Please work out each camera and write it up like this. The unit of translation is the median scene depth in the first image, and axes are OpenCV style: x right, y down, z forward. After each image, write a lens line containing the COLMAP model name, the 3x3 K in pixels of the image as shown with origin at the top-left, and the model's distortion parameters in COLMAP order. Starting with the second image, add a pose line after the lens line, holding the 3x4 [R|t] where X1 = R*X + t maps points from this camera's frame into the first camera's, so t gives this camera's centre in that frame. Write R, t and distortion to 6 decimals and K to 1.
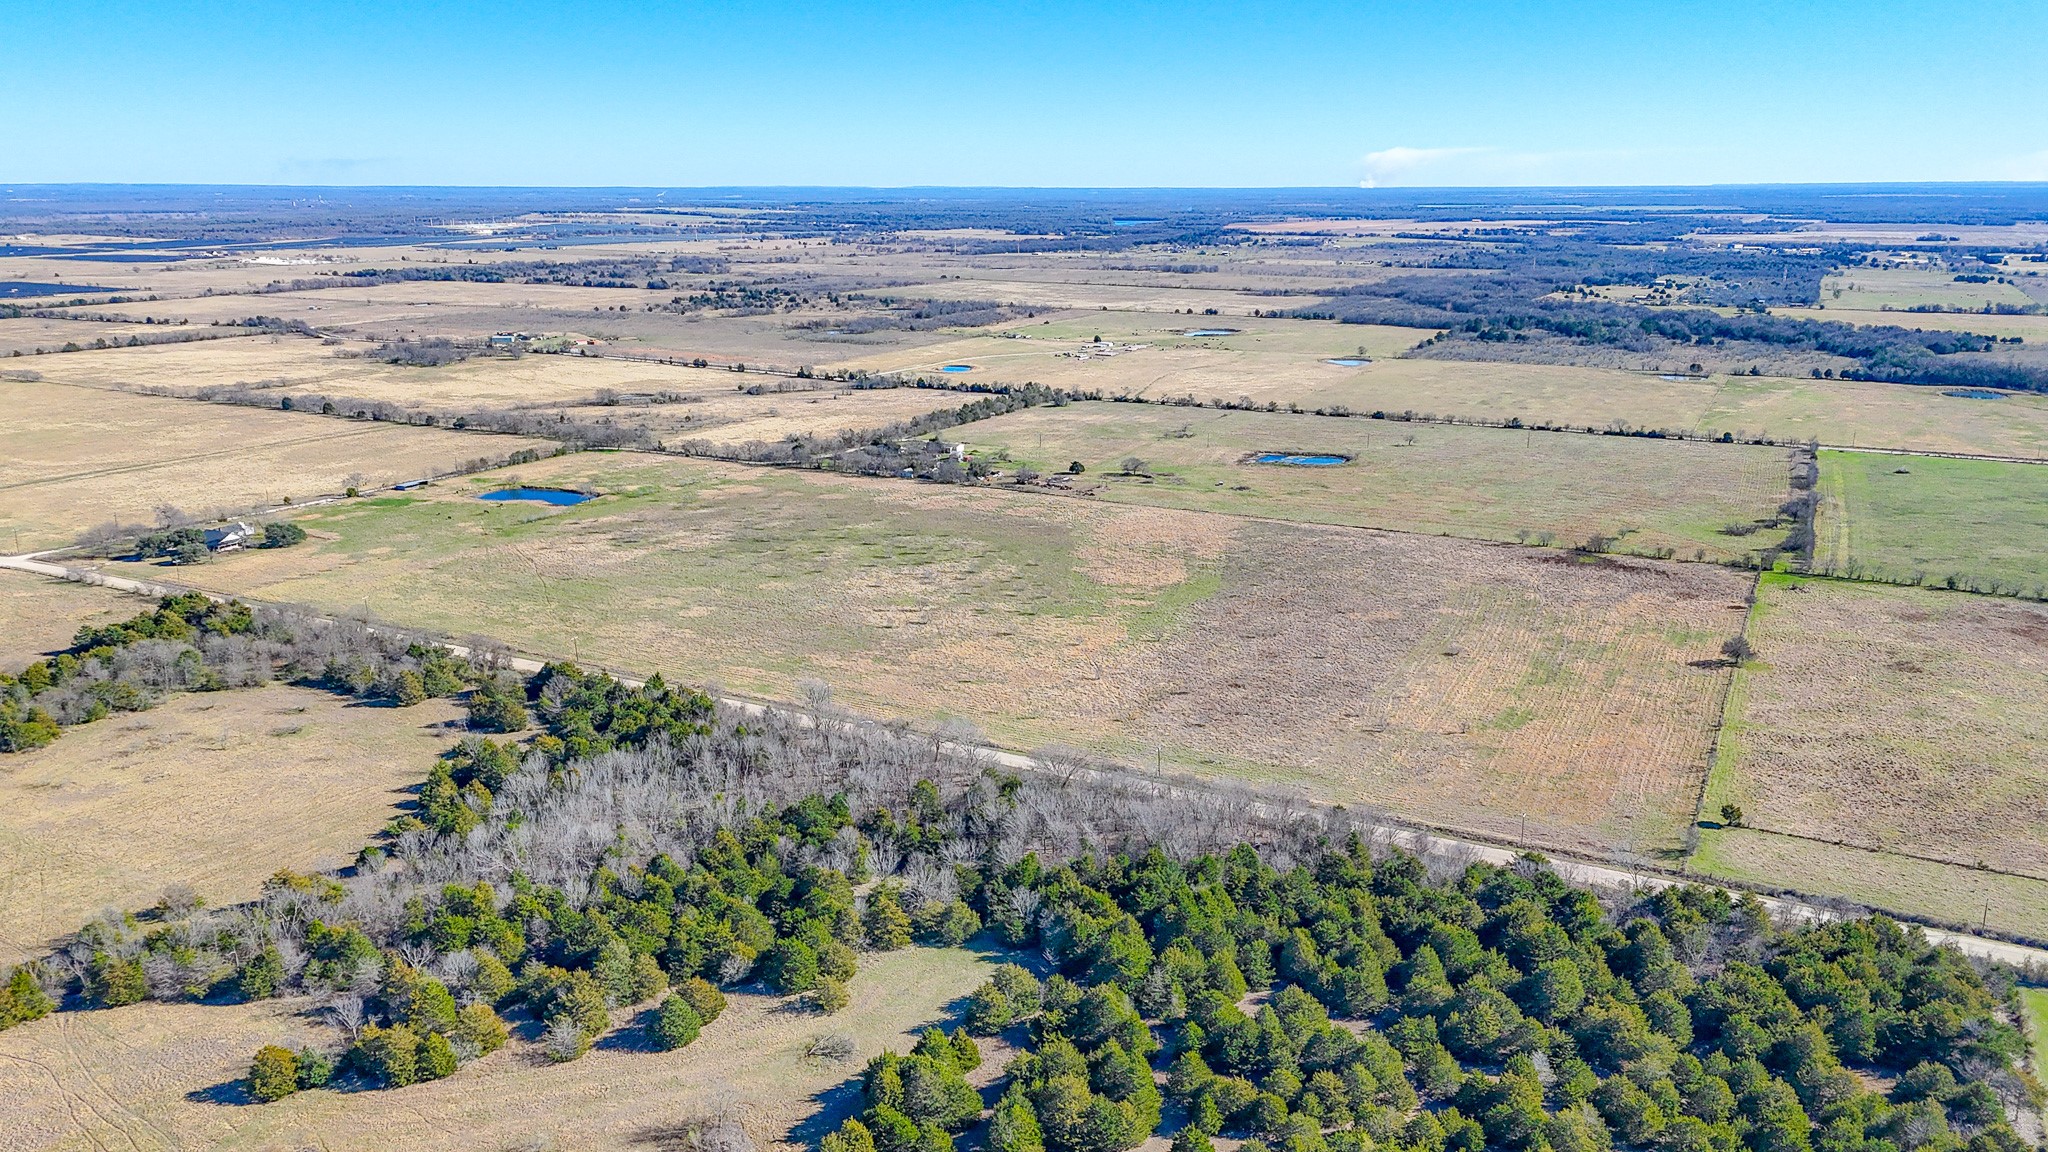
lens RADIAL K [[1489.0, 0, 1024.0], [0, 1489.0, 576.0], [0, 0, 1]] dist [0.131548, -0.173577]
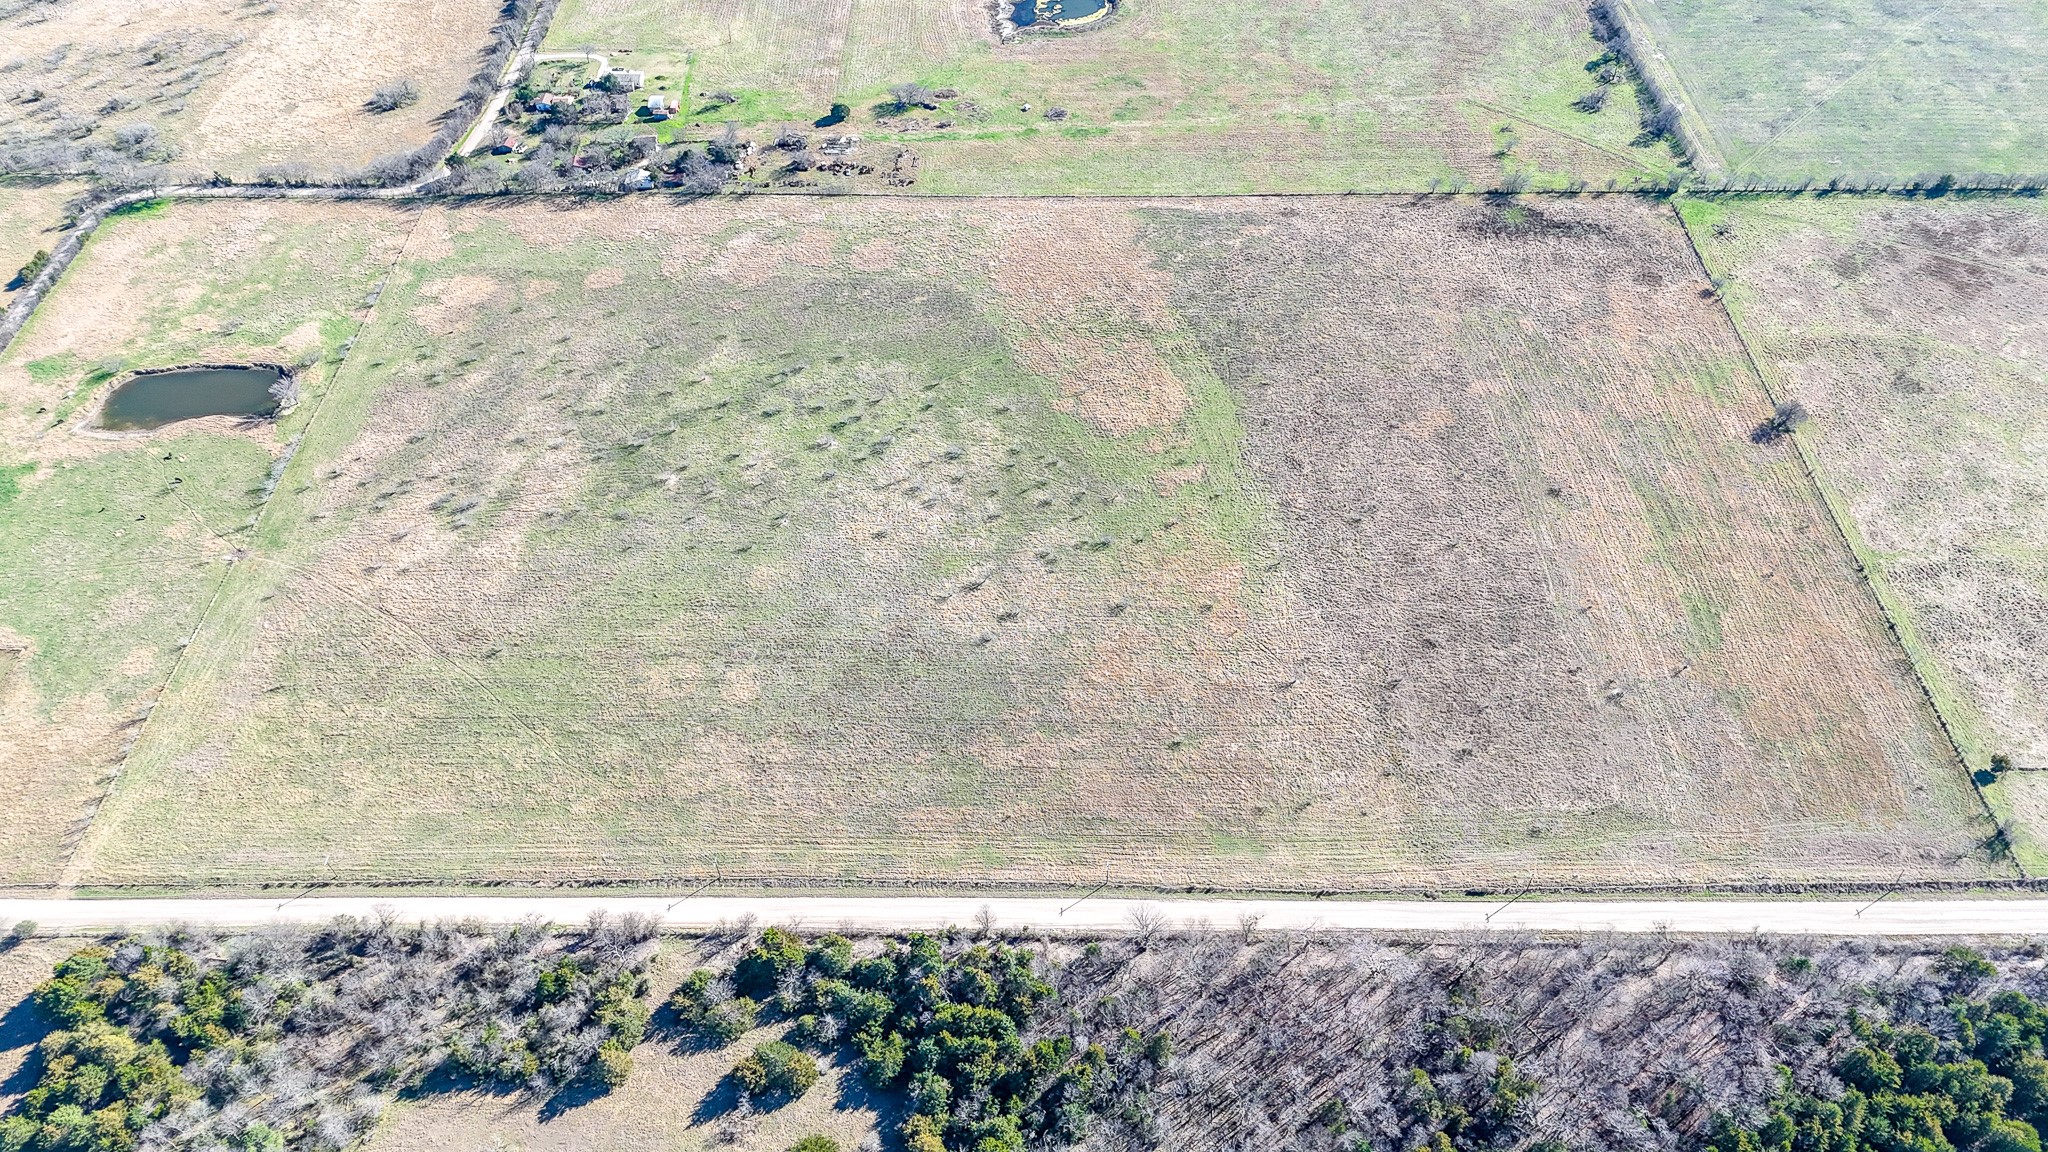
lens RADIAL K [[1505.6, 0, 1024.0], [0, 1505.6, 576.0], [0, 0, 1]] dist [0.076084, -0.067392]
pose [[0.887766, -0.336048, 0.314552, -0.164537], [0.121768, 0.830484, 0.543570, -0.227941], [-0.443896, -0.444261, 0.778196, 0.179369]]
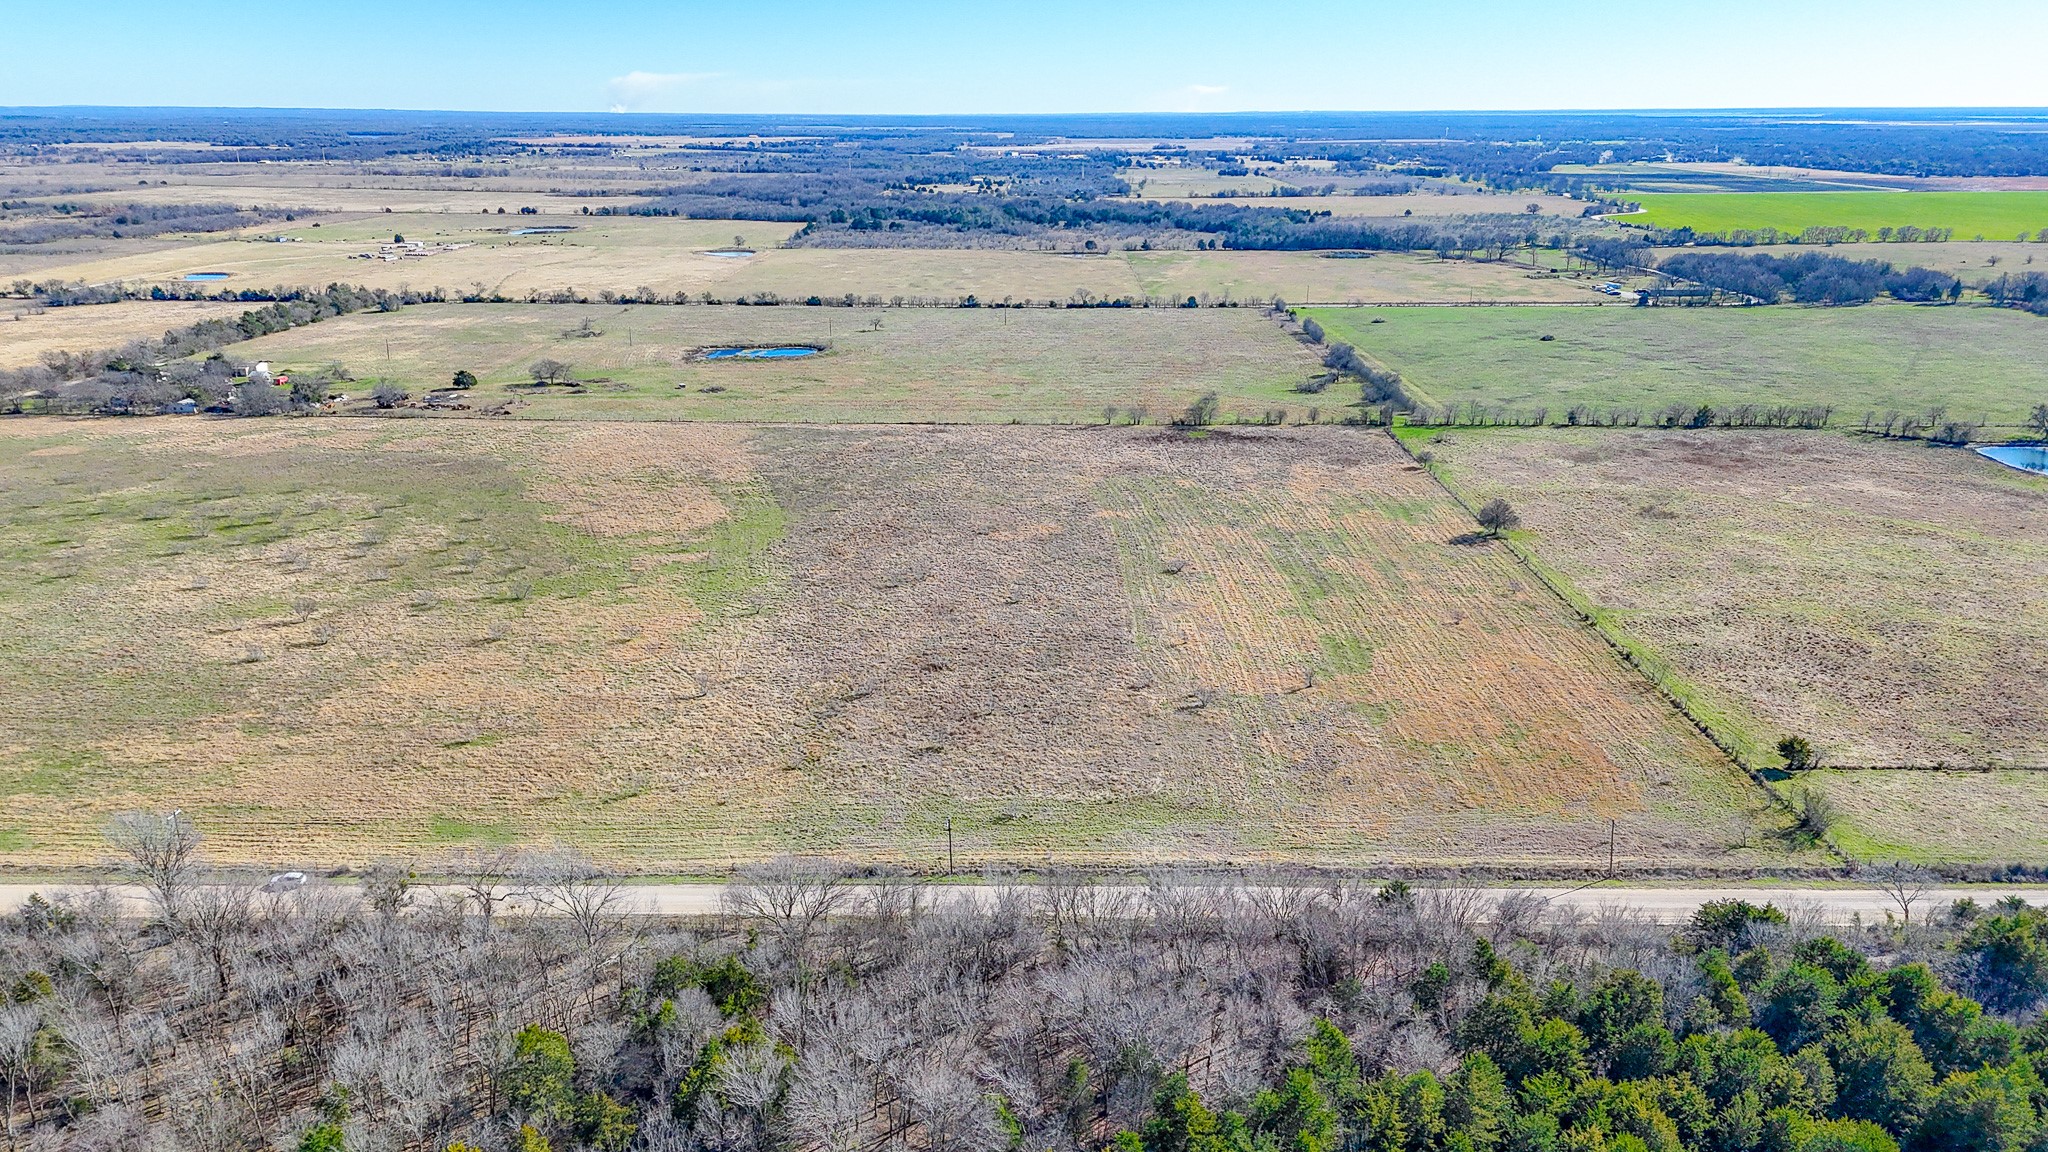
lens RADIAL K [[1505.6, 0, 1024.0], [0, 1505.6, 576.0], [0, 0, 1]] dist [0.076084, -0.067392]
pose [[0.892252, -0.132739, 0.431586, -0.038532], [0.114363, 0.991082, 0.068387, -0.000817], [-0.436815, -0.011661, 0.899476, 0.194048]]
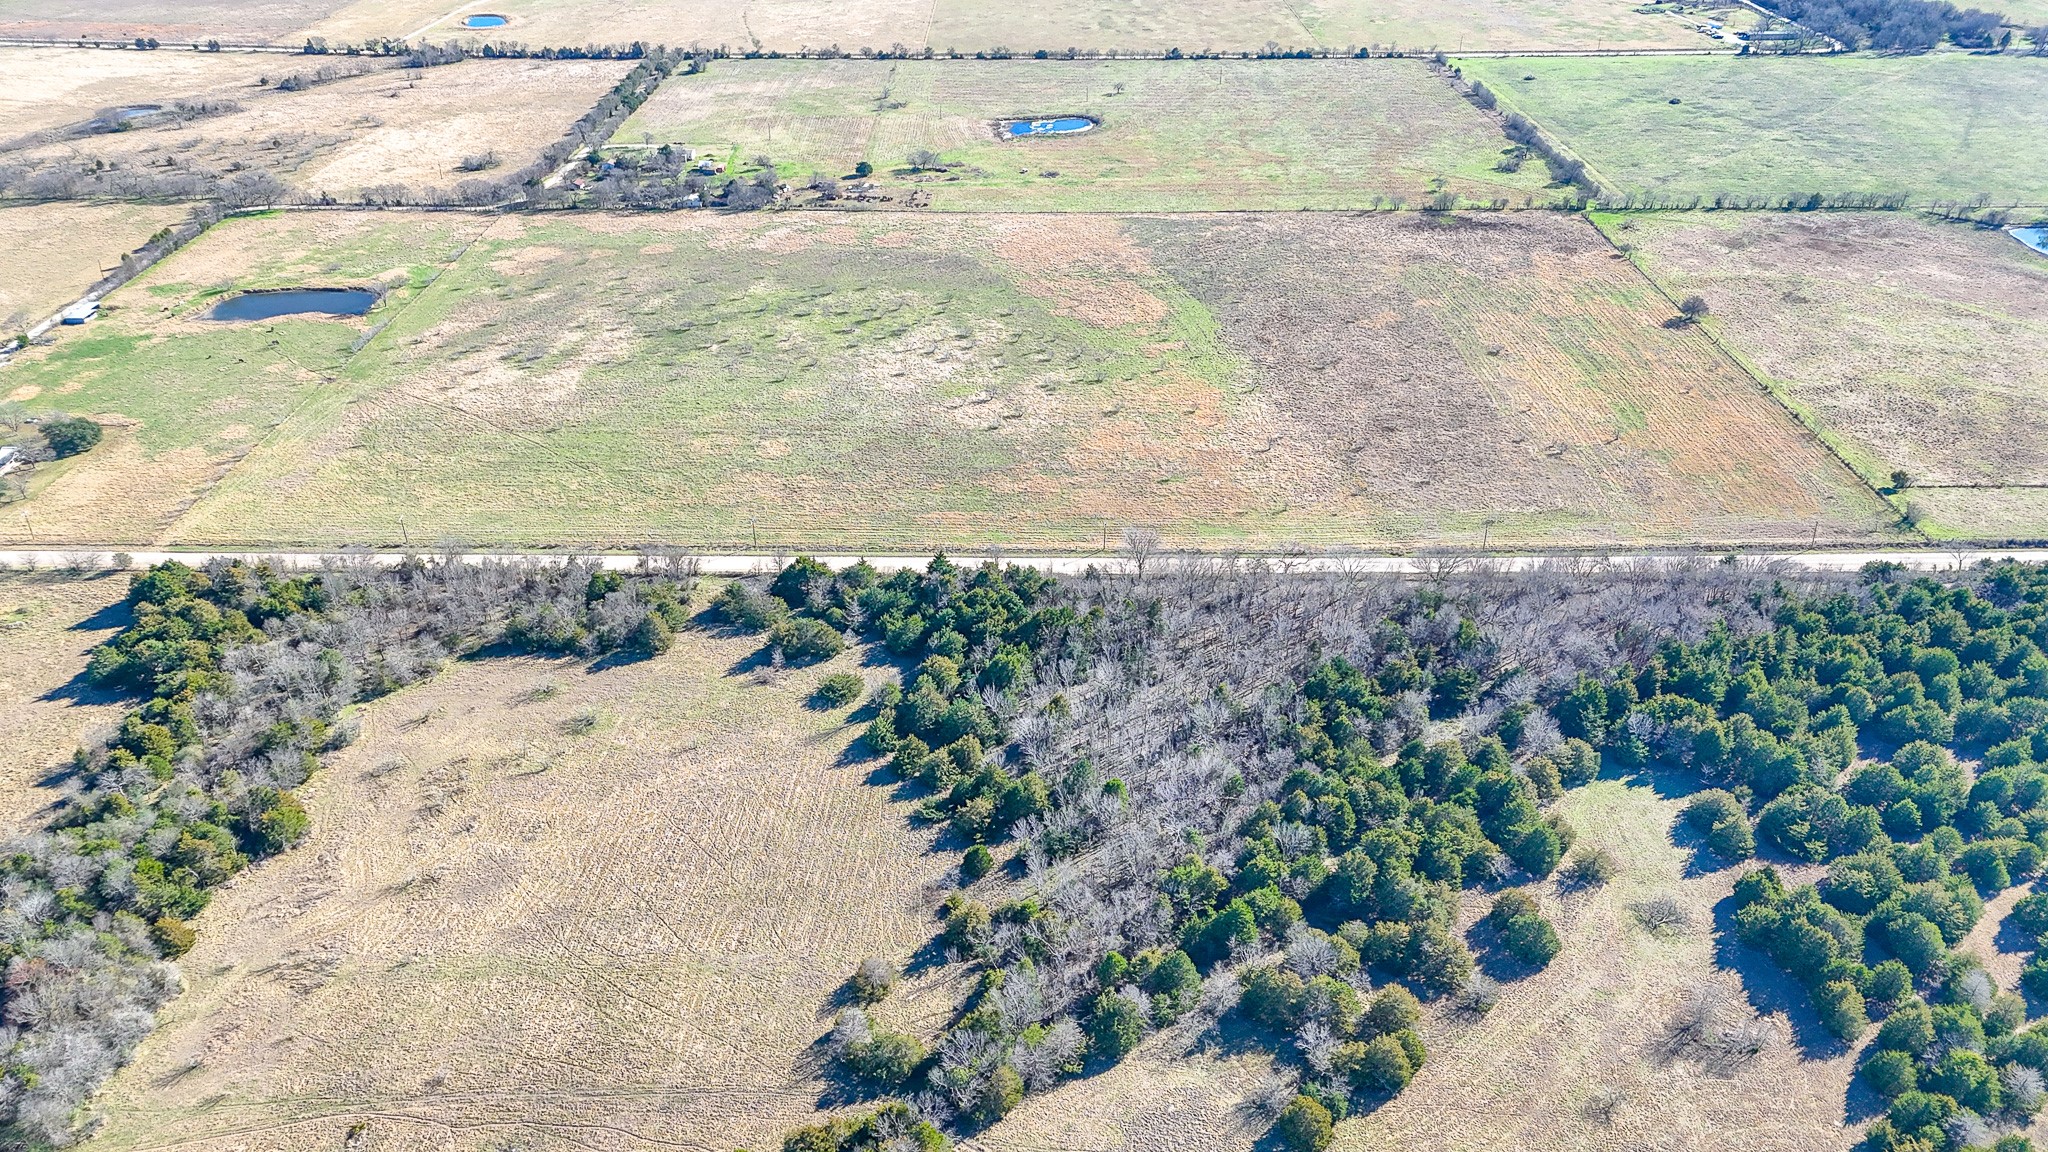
lens RADIAL K [[1505.6, 0, 1024.0], [0, 1505.6, 576.0], [0, 0, 1]] dist [0.076084, -0.067392]
pose [[0.884649, -0.237084, 0.401481, -0.240428], [0.118821, 0.947277, 0.297570, -0.078672], [-0.450863, -0.215541, 0.866178, 0.079709]]
